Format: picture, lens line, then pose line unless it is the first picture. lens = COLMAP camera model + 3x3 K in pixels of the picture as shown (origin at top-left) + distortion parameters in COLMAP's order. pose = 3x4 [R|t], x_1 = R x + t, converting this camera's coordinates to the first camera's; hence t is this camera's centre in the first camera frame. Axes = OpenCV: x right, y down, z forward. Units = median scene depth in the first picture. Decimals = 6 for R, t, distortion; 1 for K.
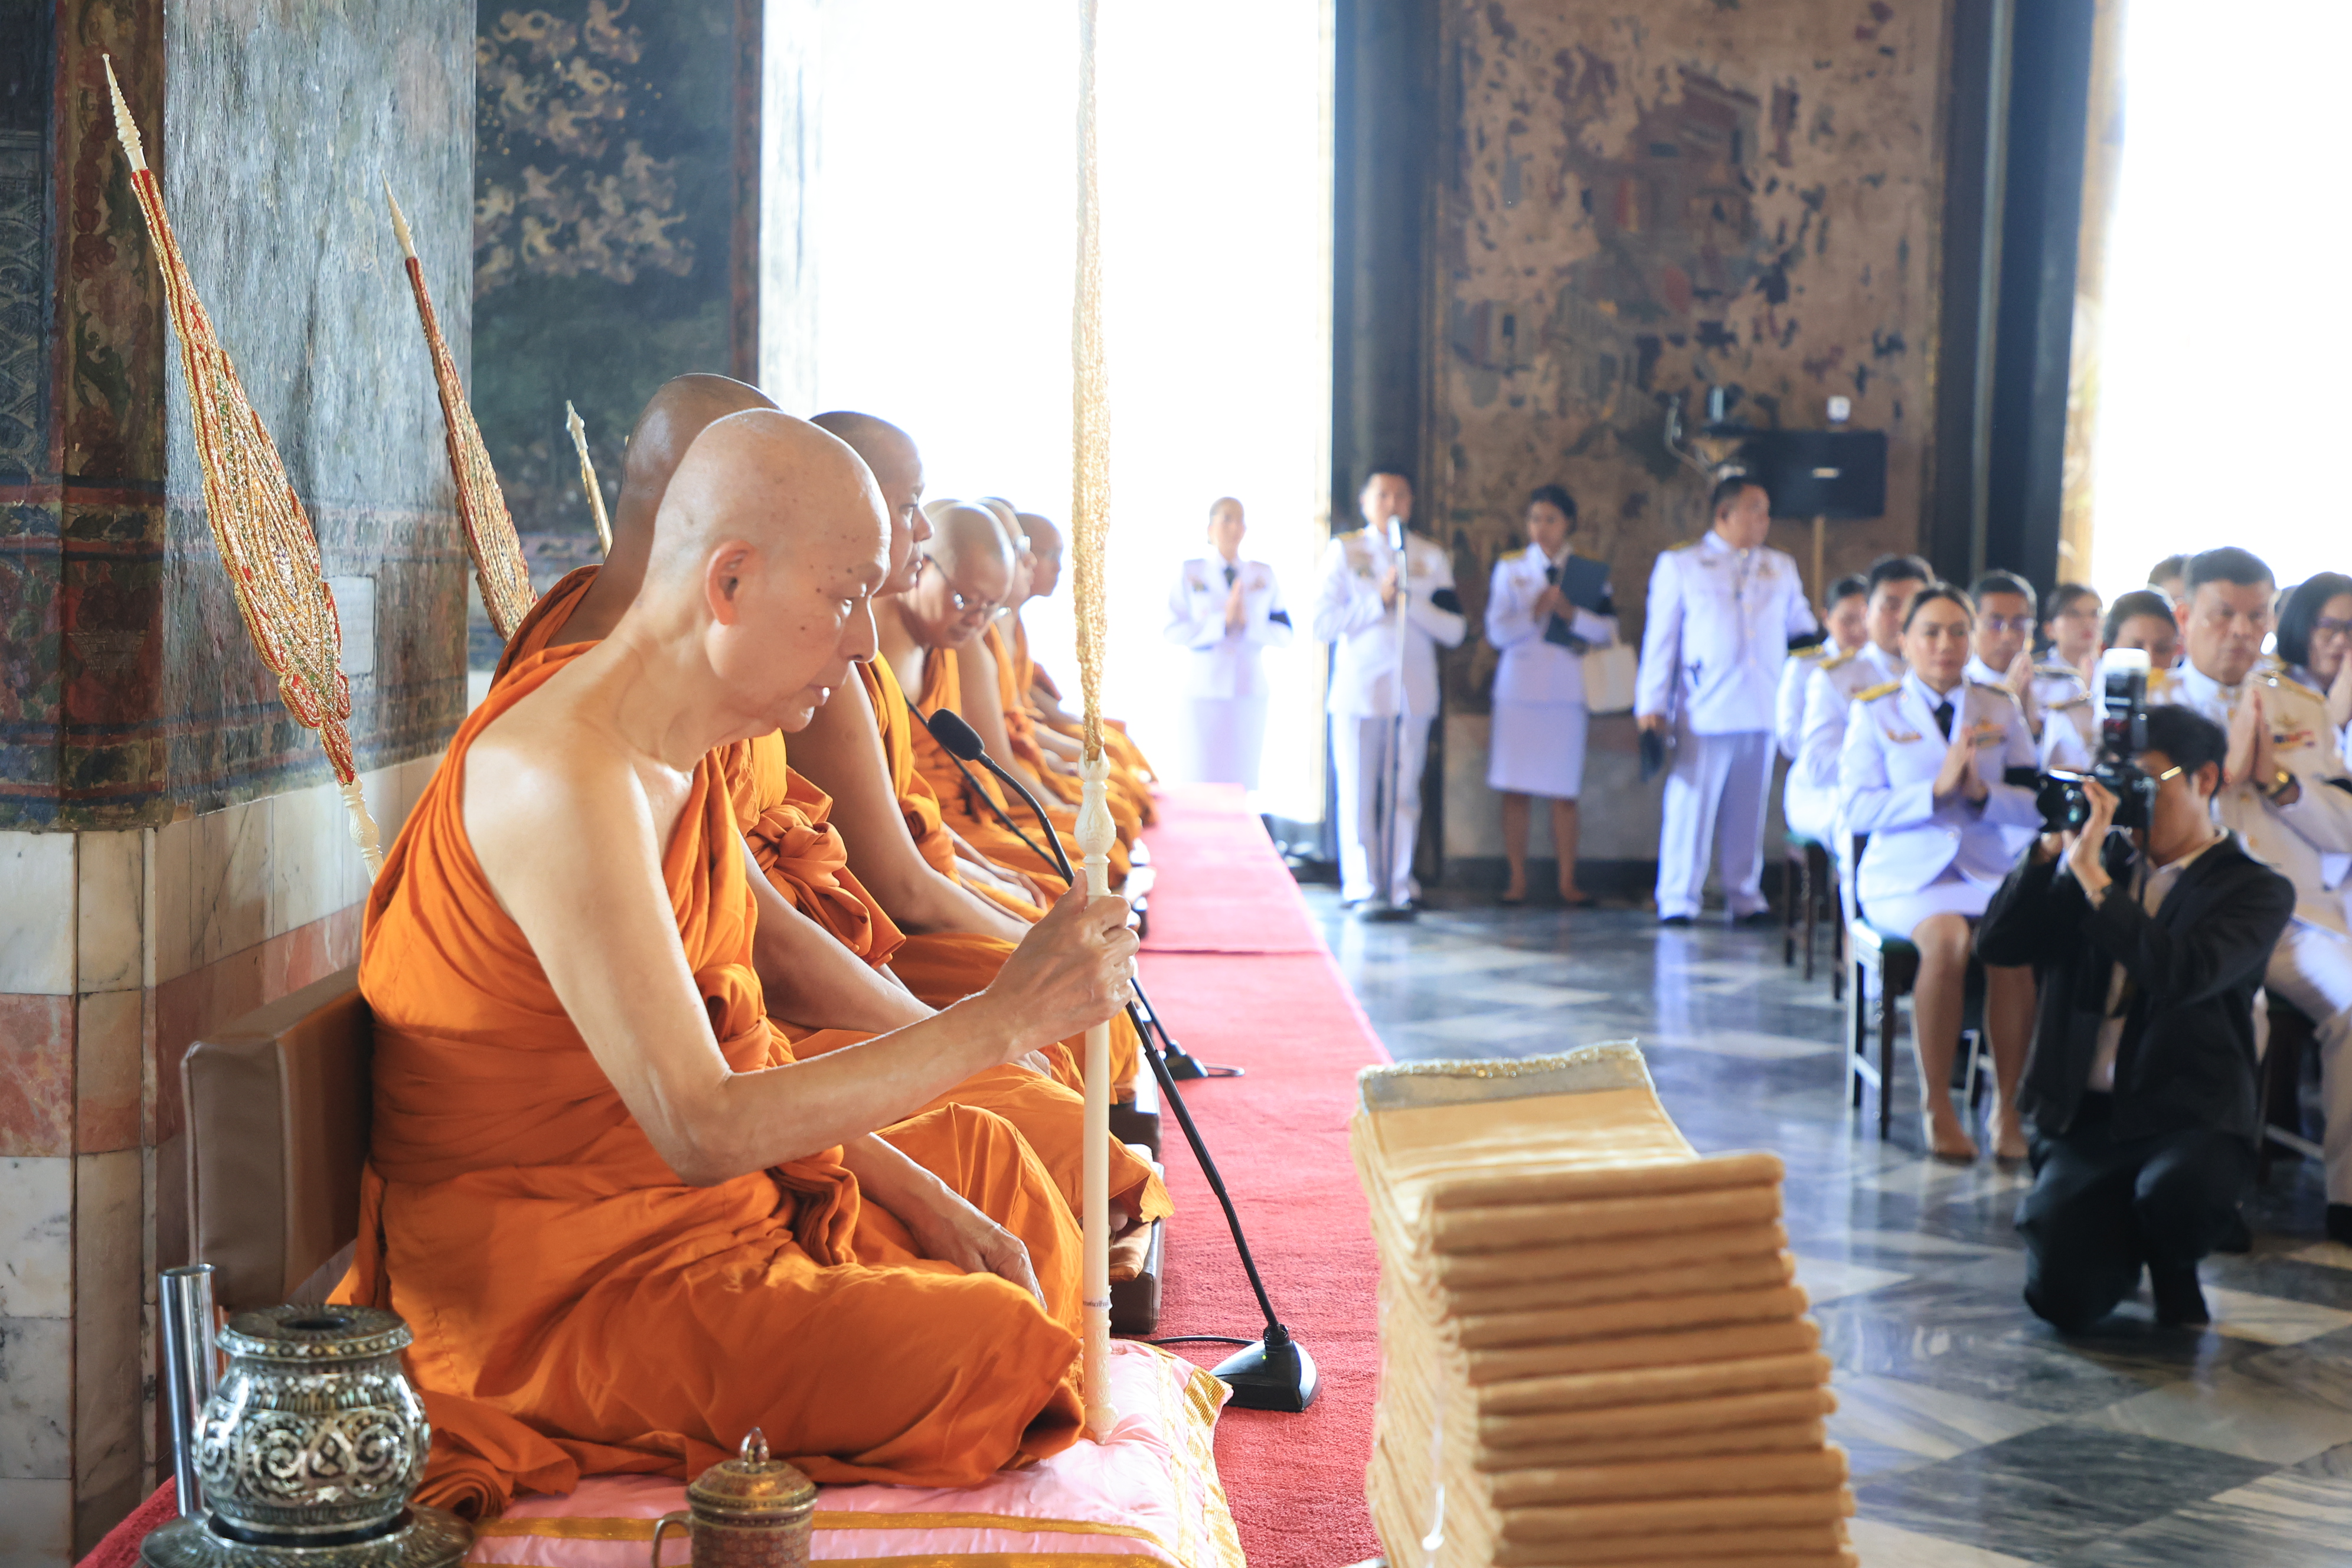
lens RADIAL K [[3266.3, 0, 1181.3], [0, 3266.3, 865.5], [0, 0, 1]] dist [0.012630, 0.097171]
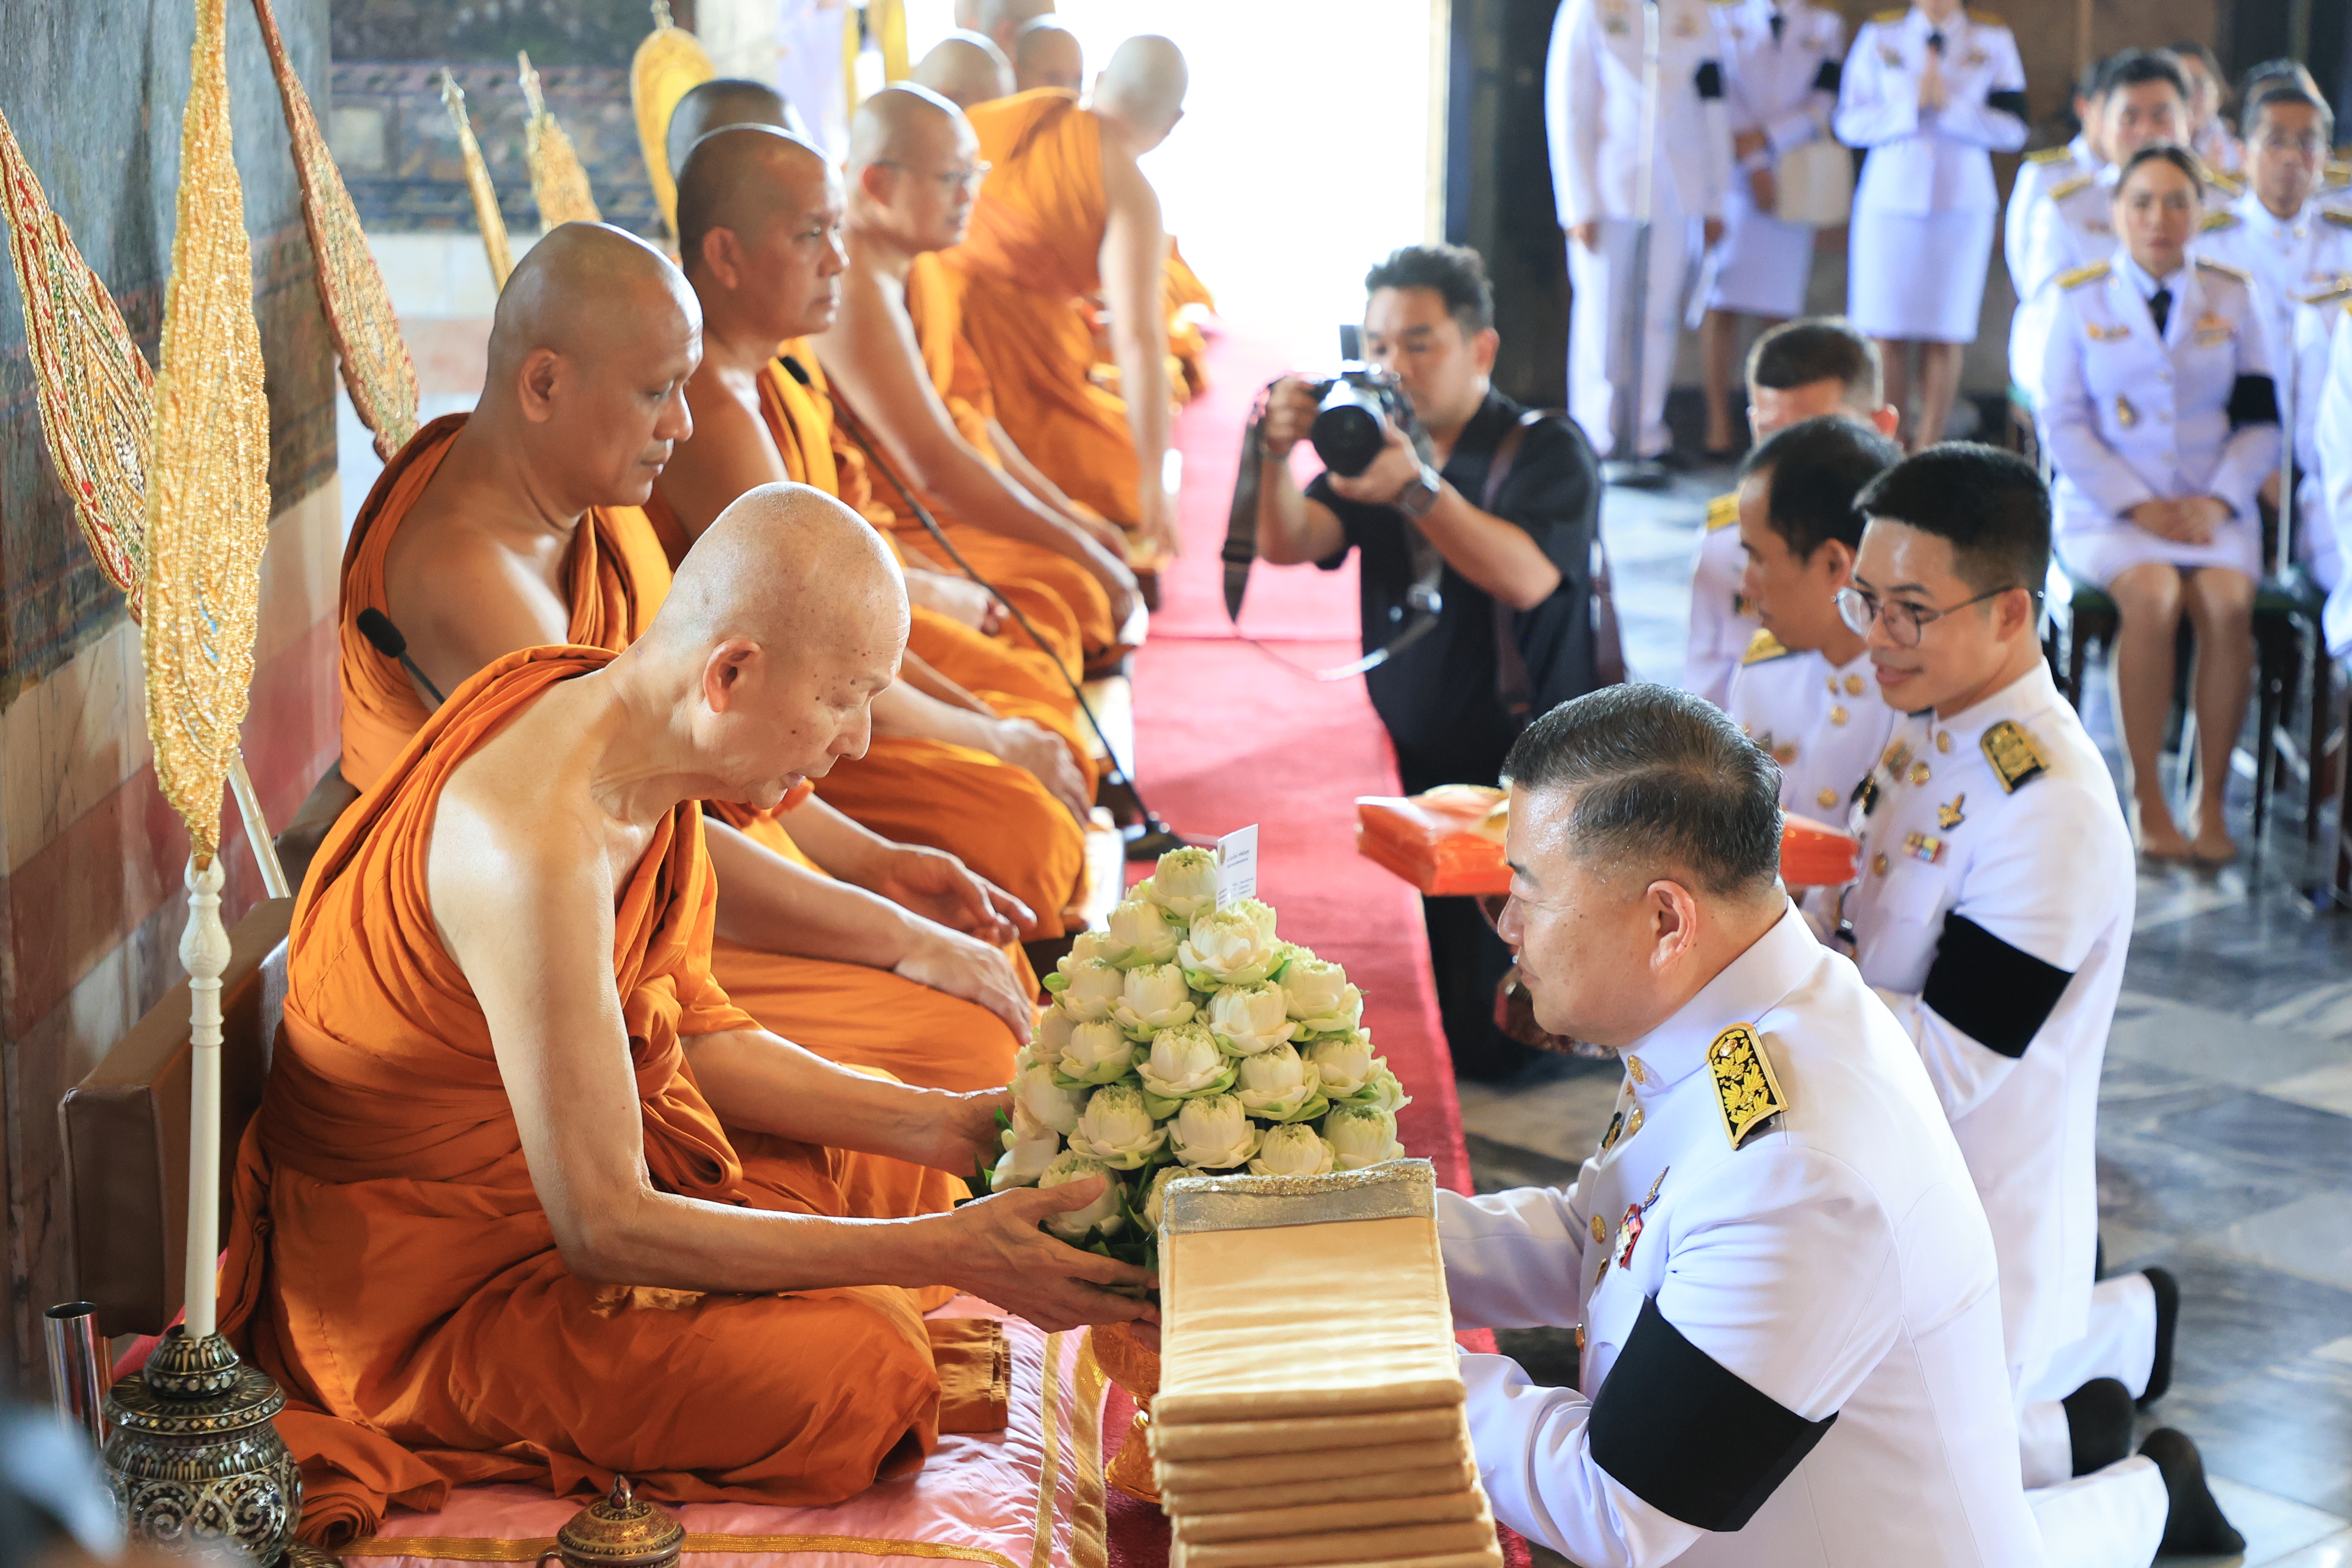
lens RADIAL K [[4630.8, 0, 1176.0], [0, 4630.8, 784.0], [0, 0, 1]] dist [-0.012156, 0.141748]
pose [[0.998937, 0.001839, -0.046050, 0.109473], [0.004923, 0.989226, 0.146313, -0.244782], [0.045823, -0.146384, 0.988166, -0.392275]]
